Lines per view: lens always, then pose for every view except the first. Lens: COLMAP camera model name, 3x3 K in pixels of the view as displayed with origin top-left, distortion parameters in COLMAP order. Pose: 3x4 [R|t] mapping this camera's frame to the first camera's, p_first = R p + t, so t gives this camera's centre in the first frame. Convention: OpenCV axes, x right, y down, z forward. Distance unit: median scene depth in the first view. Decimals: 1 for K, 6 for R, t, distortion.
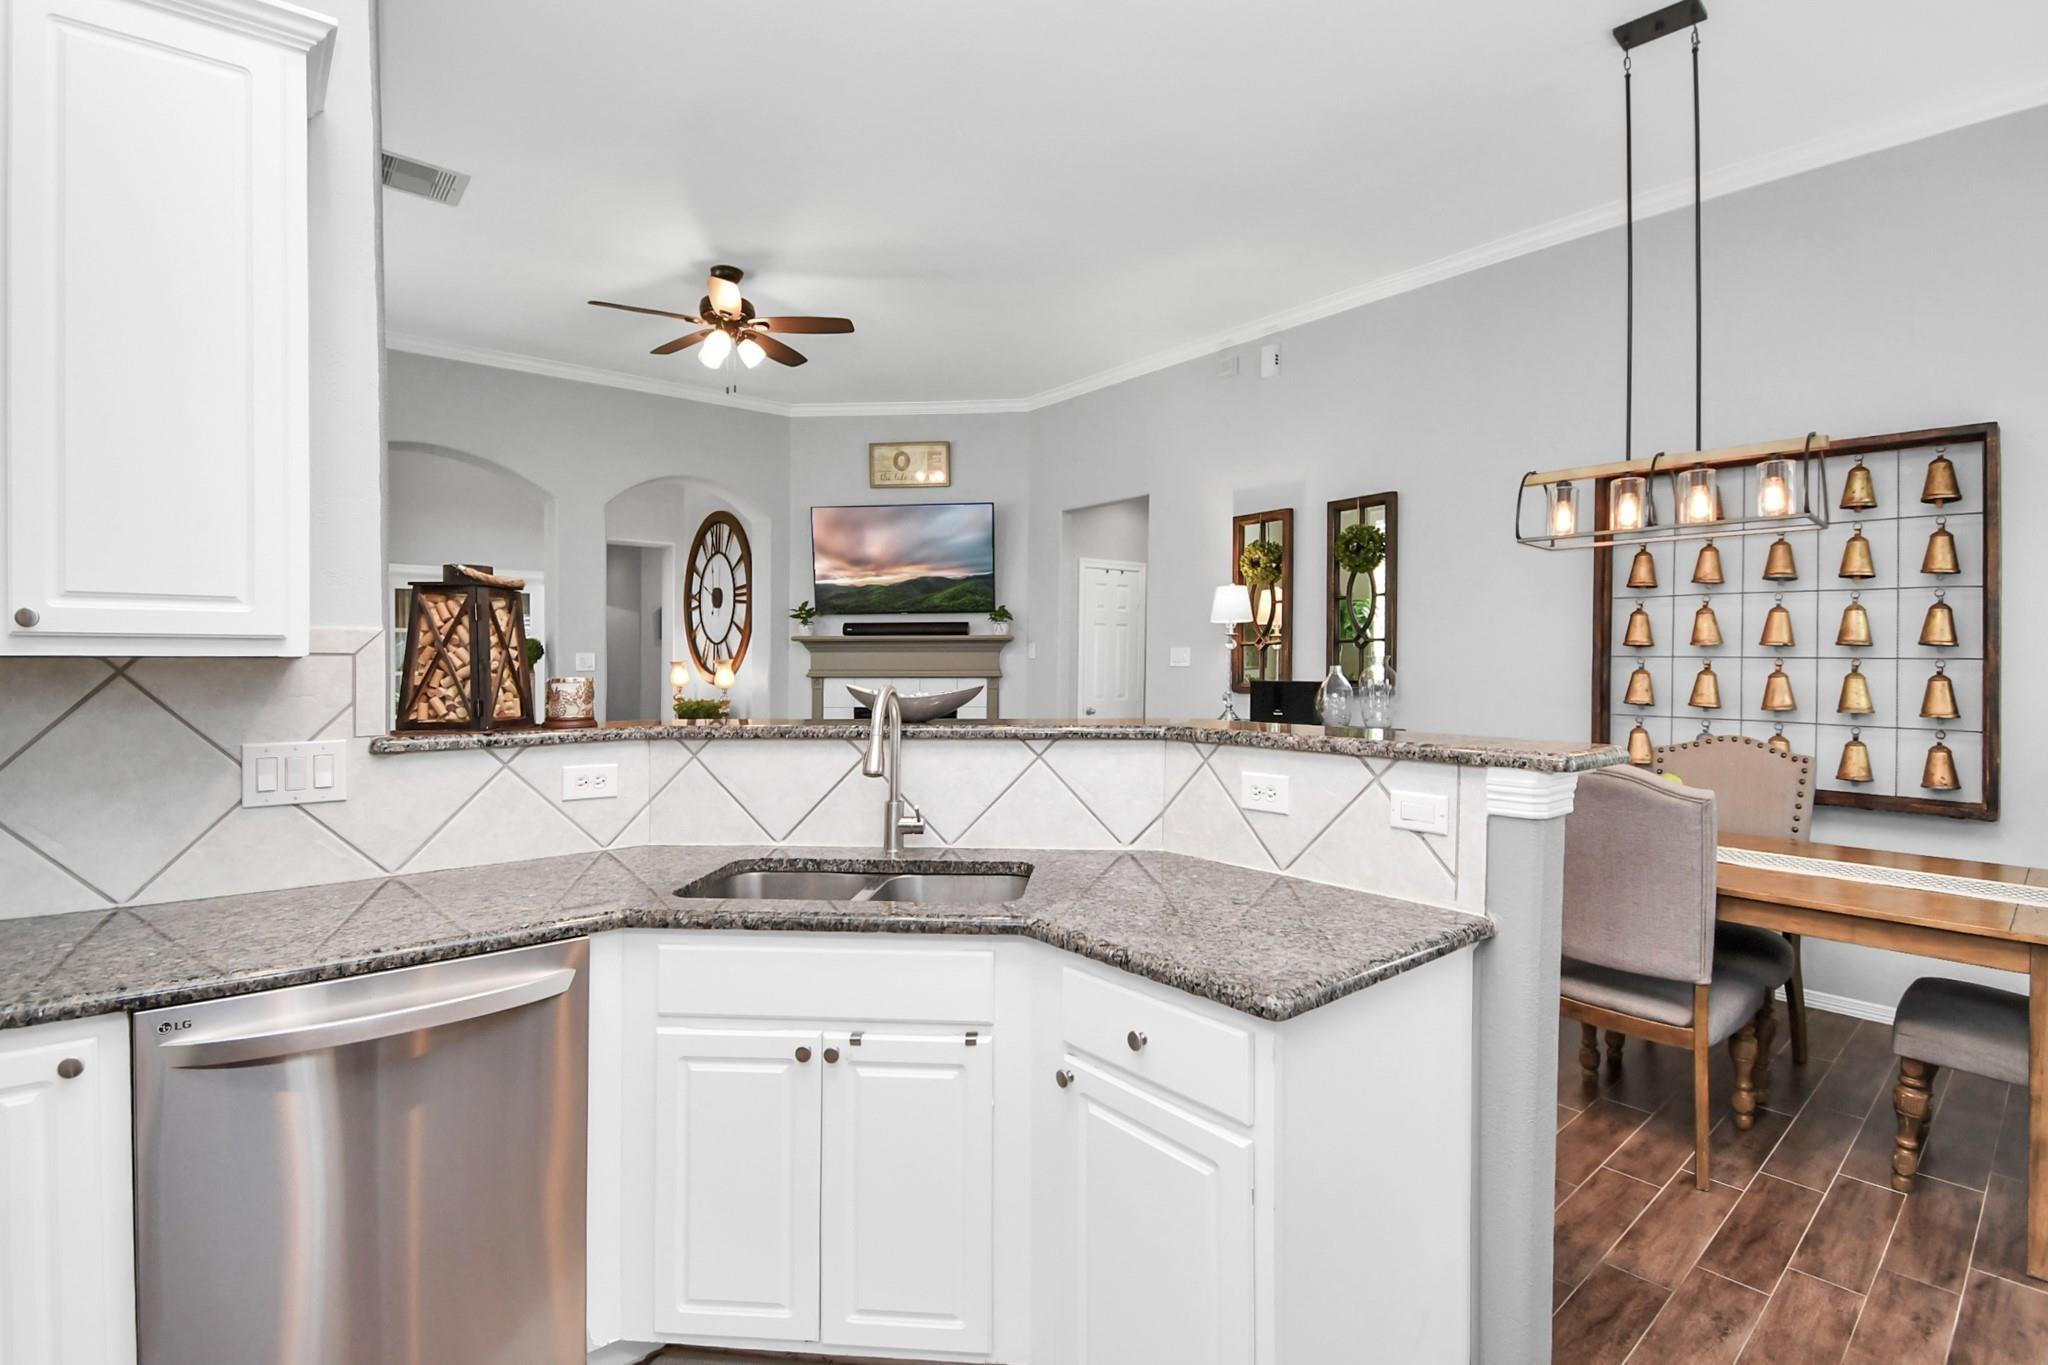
lens RADIAL K [[994.7, 0, 1017.1], [0, 994.7, 673.8], [0, 0, 1]] dist [-0.012975, -0.005579]
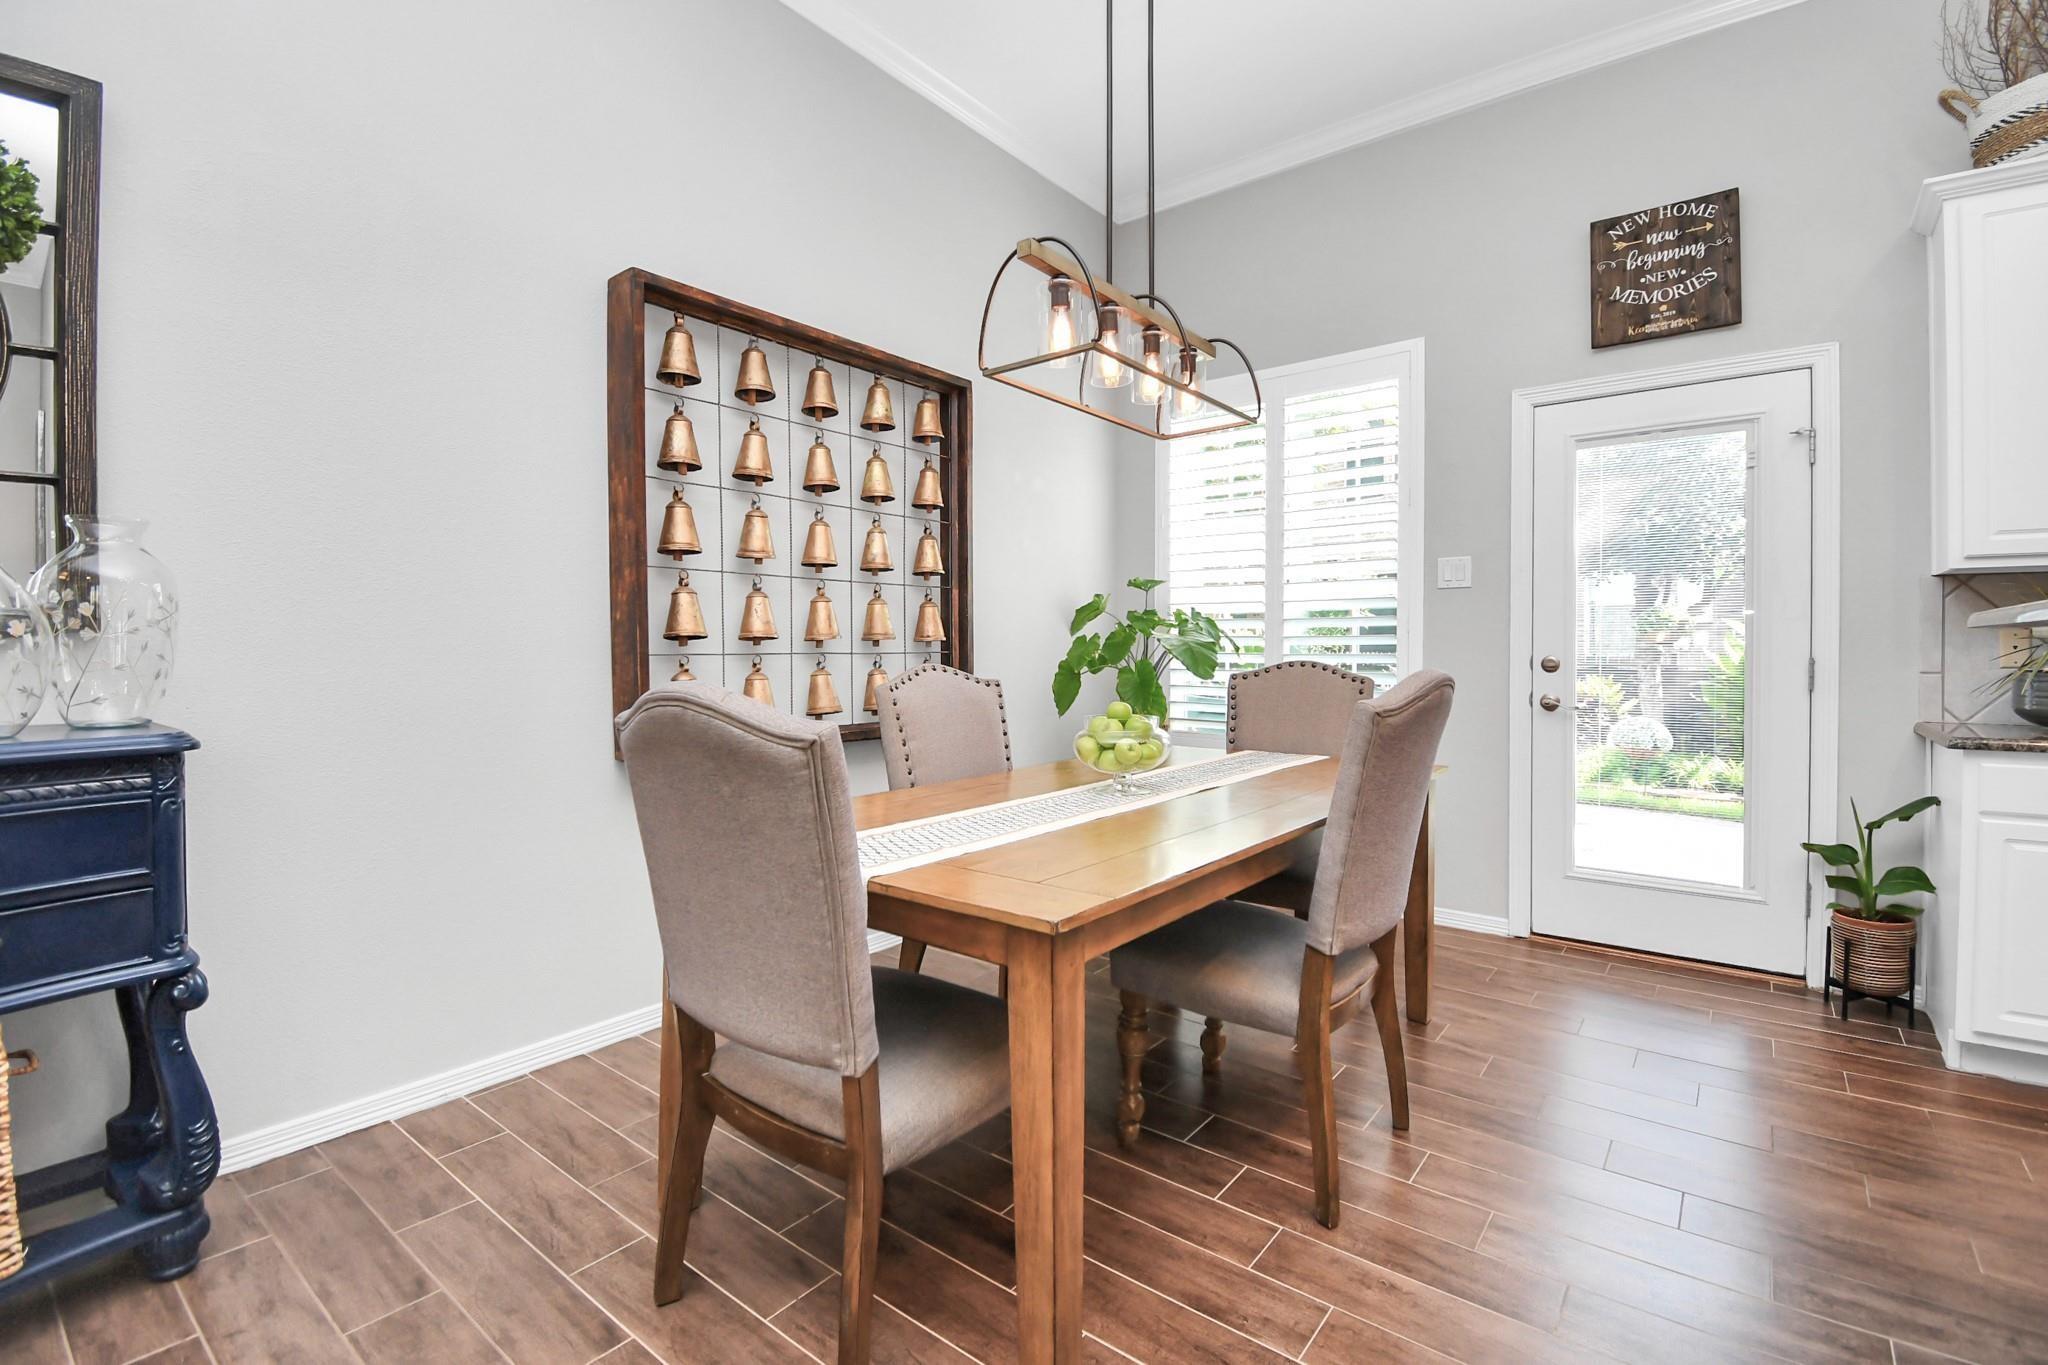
lens RADIAL K [[948.4, 0, 1099.4], [0, 948.4, 660.7], [0, 0, 1]] dist [0.005082, -0.008370]
pose [[-0.249593, -0.010712, 0.968292, -0.033702], [0.022099, 0.999615, 0.016755, 0.050647], [-0.968099, 0.025580, -0.249260, 1.140731]]
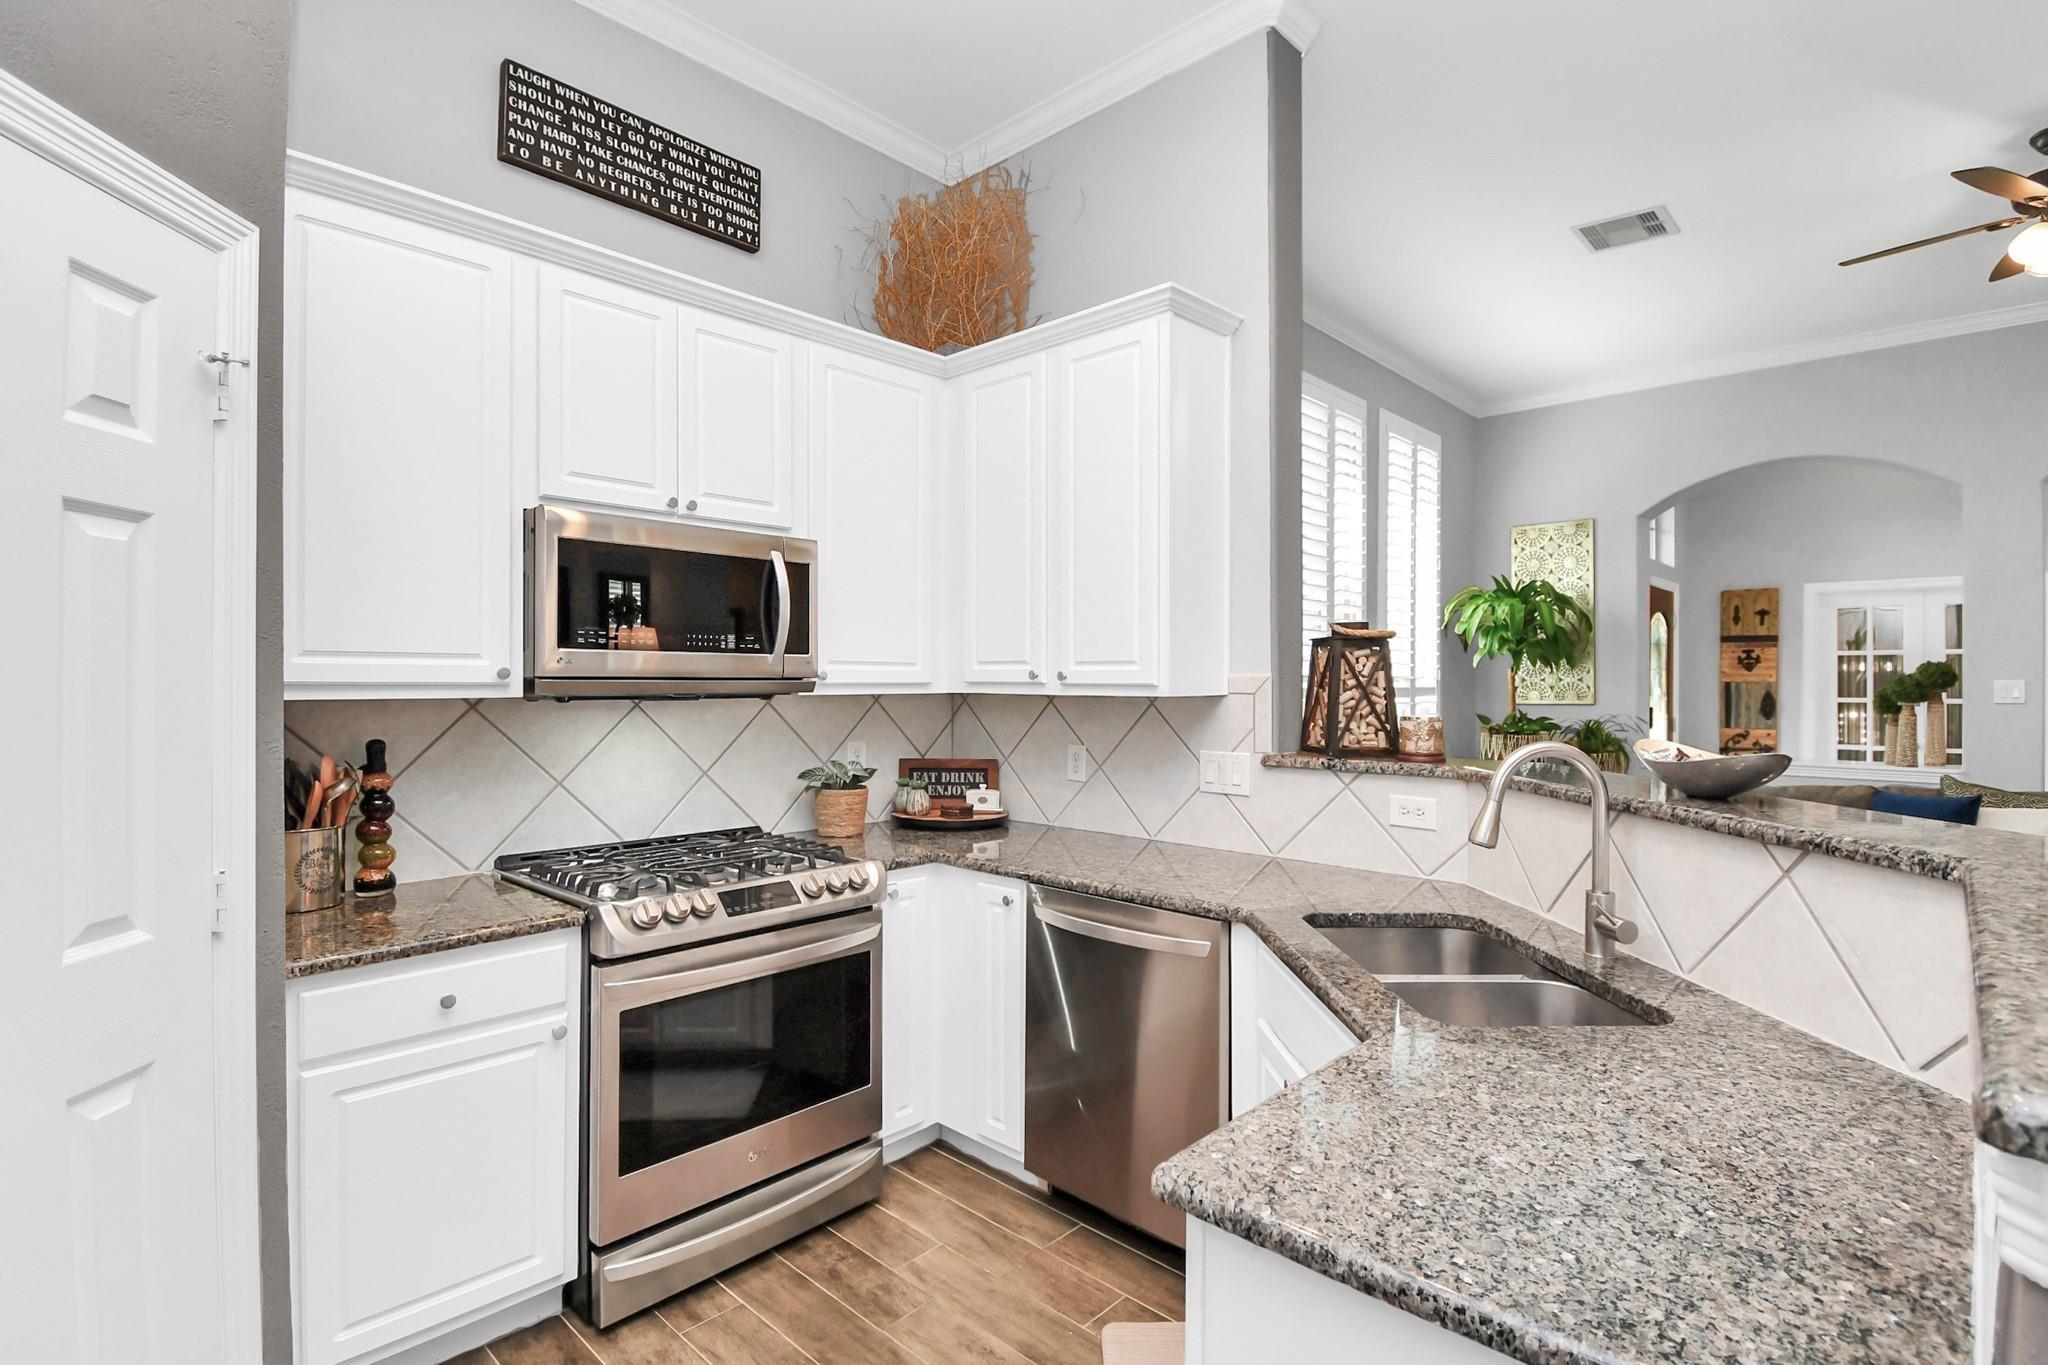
lens RADIAL K [[948.4, 0, 1018.5], [0, 948.4, 681.6], [0, 0, 1]] dist [0.005082, -0.008370]
pose [[0.110701, 0.002703, -0.993850, 0.387254], [-0.014998, 0.999887, 0.001049, -0.020678], [0.993741, 0.014789, 0.110729, 0.313709]]
